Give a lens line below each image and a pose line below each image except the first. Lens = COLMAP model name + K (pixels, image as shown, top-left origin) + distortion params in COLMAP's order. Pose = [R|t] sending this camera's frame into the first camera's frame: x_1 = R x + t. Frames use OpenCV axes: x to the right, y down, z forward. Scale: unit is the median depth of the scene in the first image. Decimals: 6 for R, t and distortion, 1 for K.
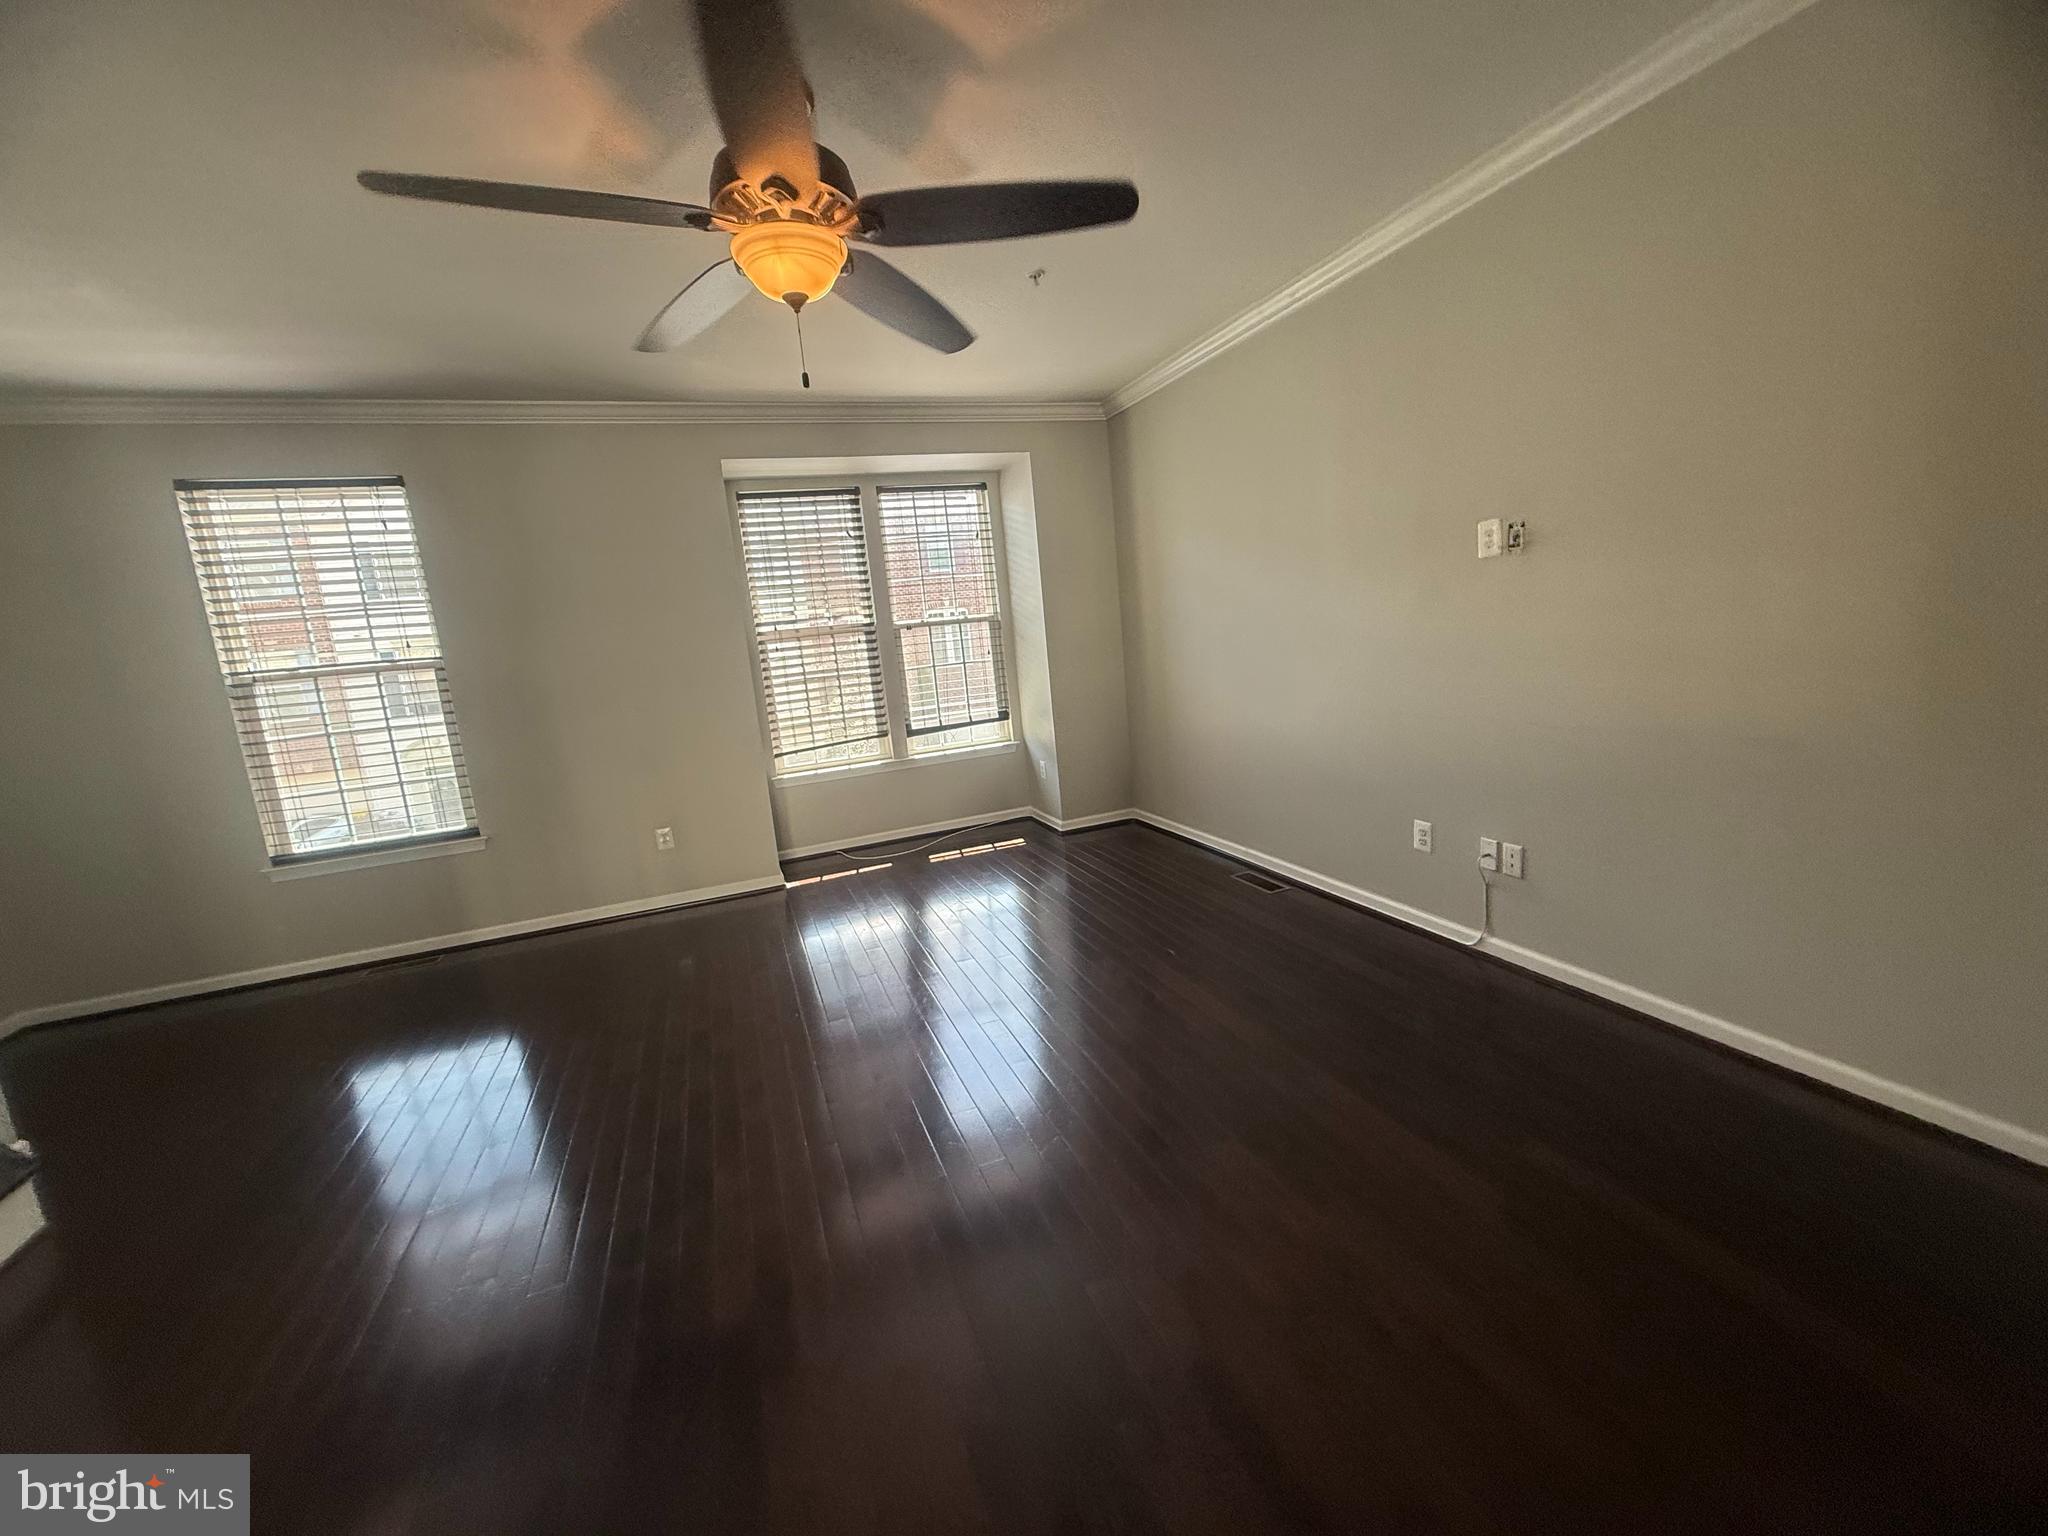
lens RADIAL K [[828.3, 0, 1025.2], [0, 828.3, 771.1], [0, 0, 1]] dist [-0.000992, 0.000084]
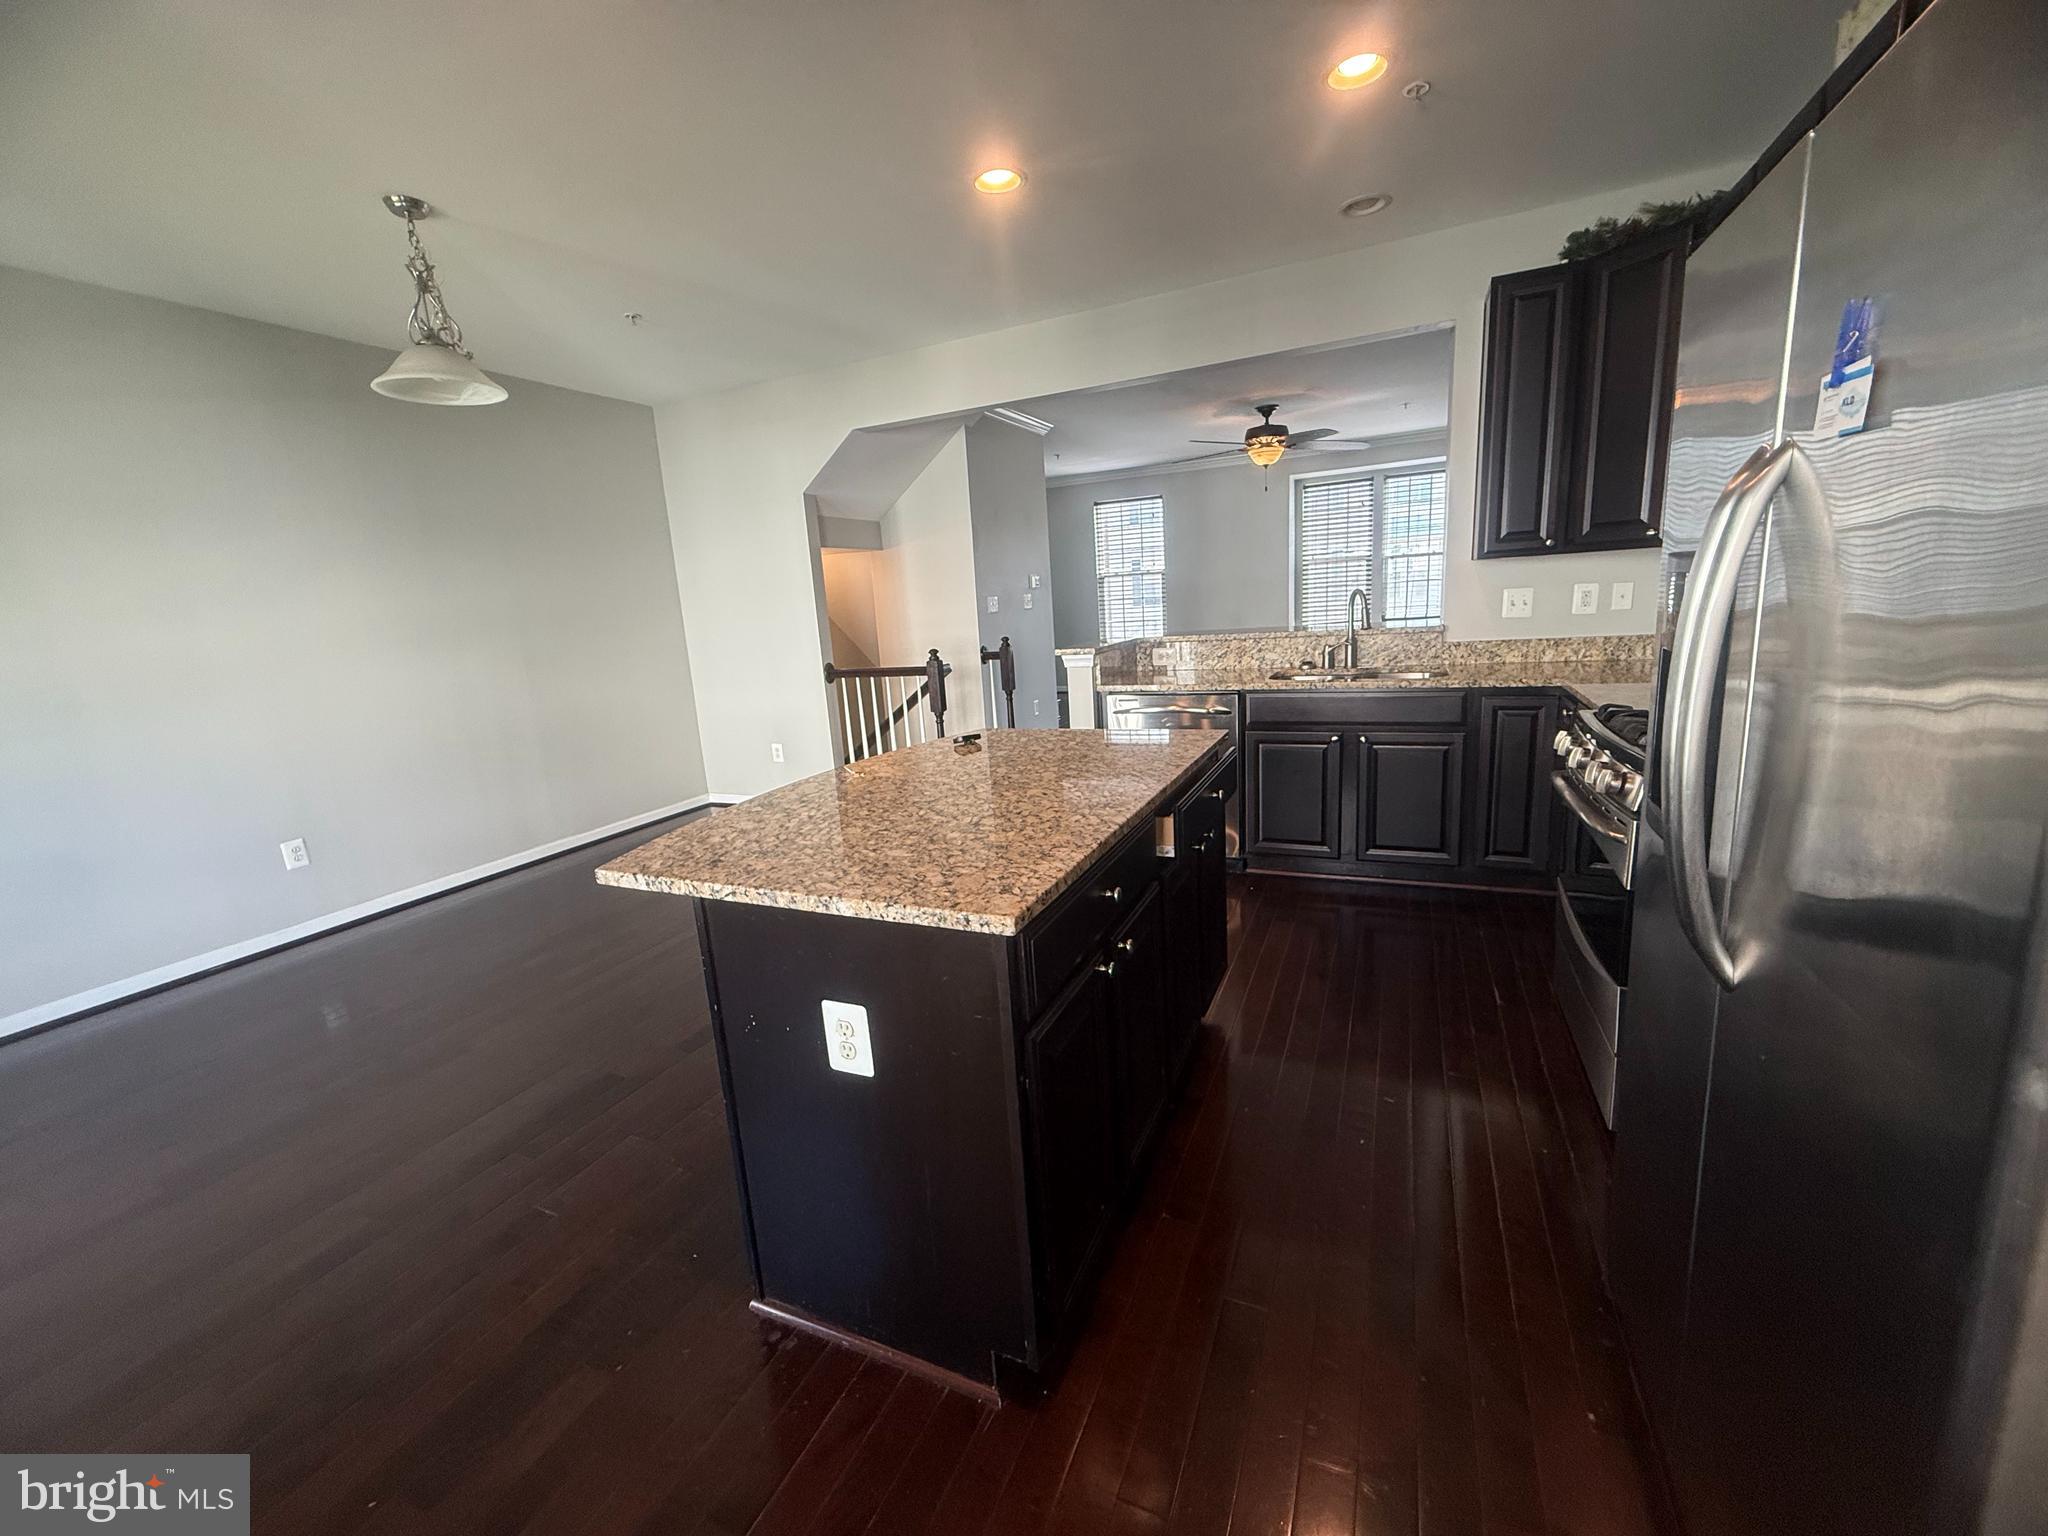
lens RADIAL K [[828.3, 0, 1019.6], [0, 828.3, 762.3], [0, 0, 1]] dist [-0.000992, 0.000084]
pose [[0.716206, 0.180436, -0.674160, 0.576649], [-0.117221, 0.983377, 0.138665, 0.104509], [0.687974, -0.020287, 0.725452, -0.844353]]
